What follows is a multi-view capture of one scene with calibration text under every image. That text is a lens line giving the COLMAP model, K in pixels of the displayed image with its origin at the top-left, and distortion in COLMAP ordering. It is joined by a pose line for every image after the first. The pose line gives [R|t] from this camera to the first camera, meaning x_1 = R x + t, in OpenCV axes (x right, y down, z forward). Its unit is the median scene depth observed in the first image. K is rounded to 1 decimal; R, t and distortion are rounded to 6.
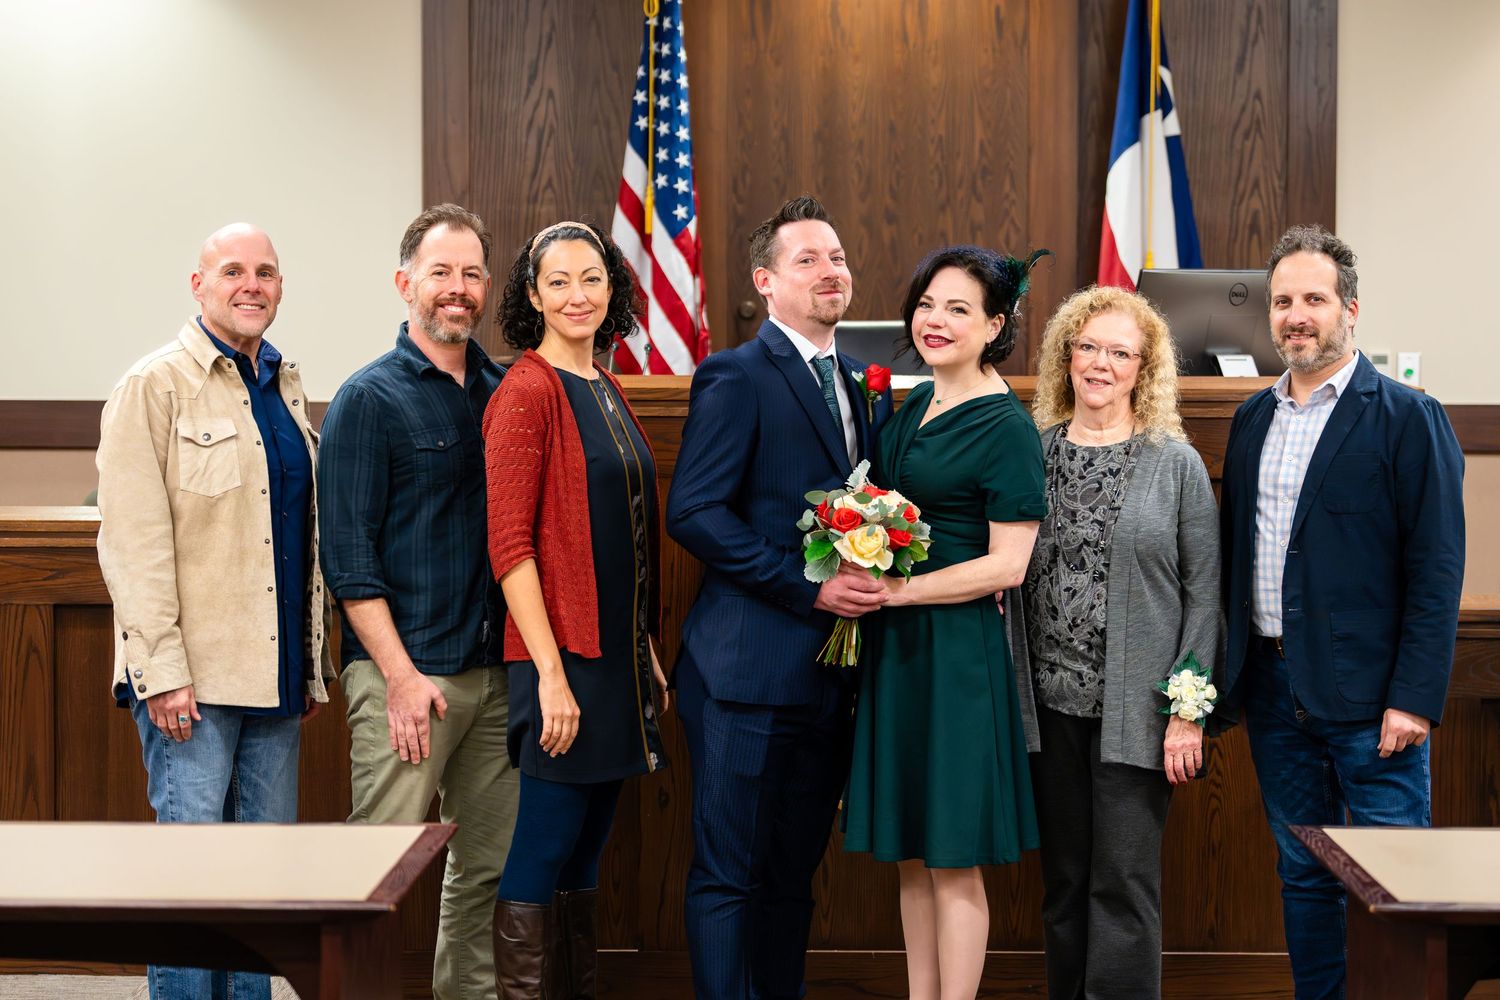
lens RADIAL K [[3689.9, 0, 746.8], [0, 3689.9, 497.9], [0, 0, 1]] dist [0.002577, 0.000000]
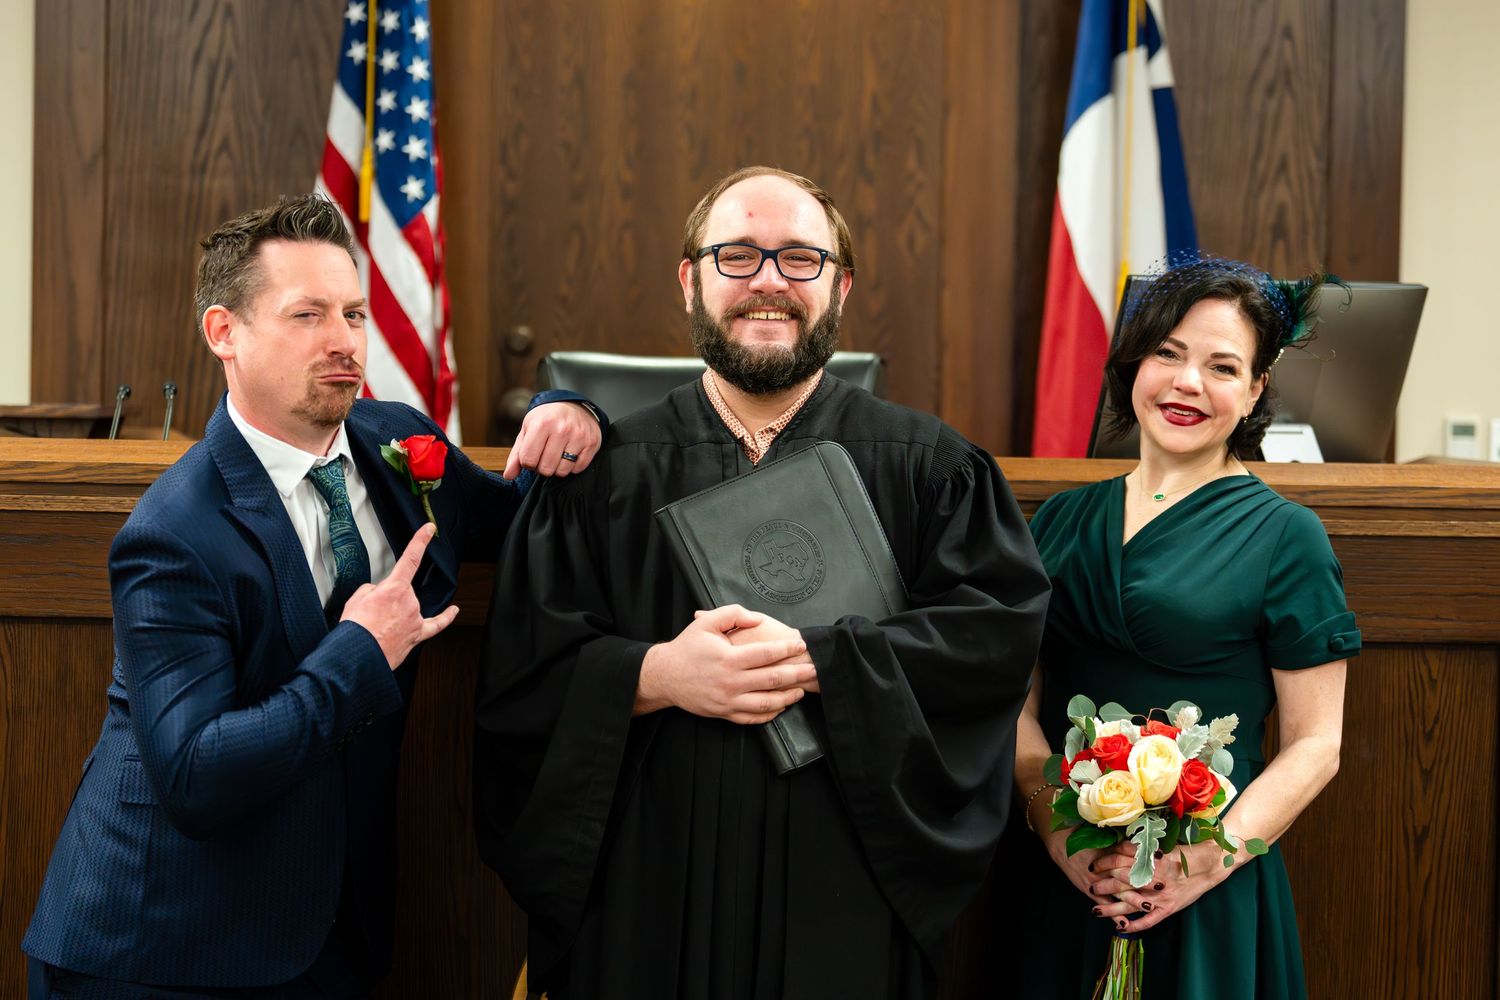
lens RADIAL K [[3689.9, 0, 747.3], [0, 3689.9, 502.7], [0, 0, 1]] dist [0.002577, 0.000000]
pose [[0.999678, 0.016257, 0.019485, 0.028888], [-0.016041, 0.999808, -0.011219, -0.014778], [-0.019664, 0.010902, 0.999747, 0.334350]]
